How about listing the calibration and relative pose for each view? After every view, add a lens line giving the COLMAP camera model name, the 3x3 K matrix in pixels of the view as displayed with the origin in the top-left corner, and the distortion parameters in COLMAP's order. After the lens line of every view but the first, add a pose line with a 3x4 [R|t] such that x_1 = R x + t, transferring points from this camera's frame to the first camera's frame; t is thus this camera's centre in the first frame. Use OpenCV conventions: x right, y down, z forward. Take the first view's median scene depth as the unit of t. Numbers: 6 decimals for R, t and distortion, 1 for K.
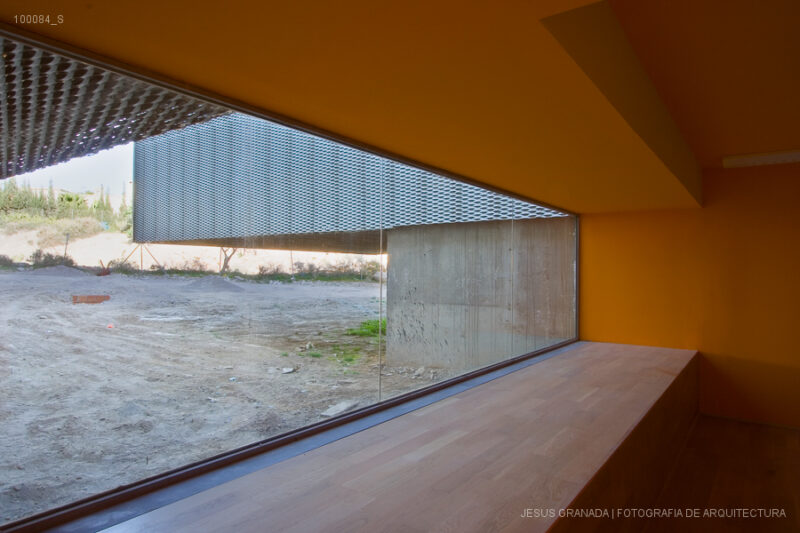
lens RADIAL K [[494.4, 0, 388.4], [0, 494.4, 256.1], [0, 0, 1]] dist [-0.000995, 0.003732]
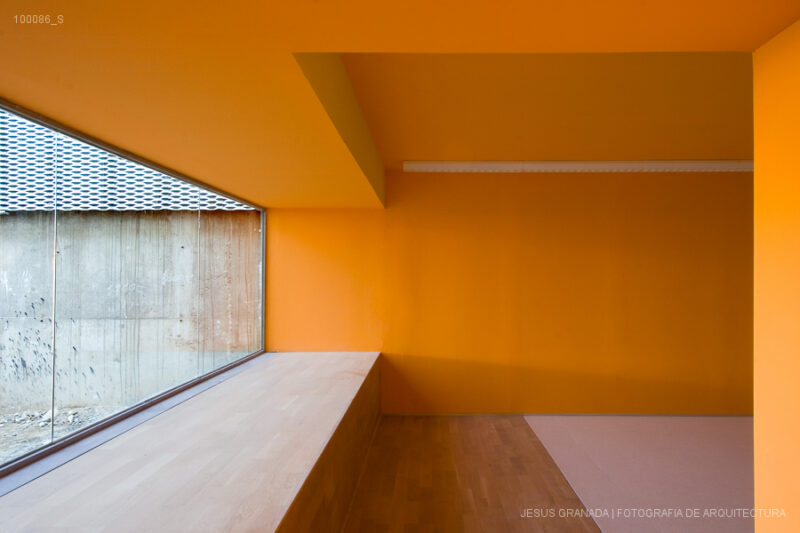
lens RADIAL K [[650.4, 0, 400.7], [0, 650.4, 266.9], [0, 0, 1]] dist [-0.002921, 0.000040]
pose [[0.821870, -0.005004, 0.569653, -0.068830], [-0.007067, 0.999795, 0.018979, -0.003882], [-0.569632, -0.019624, 0.821666, -0.076404]]
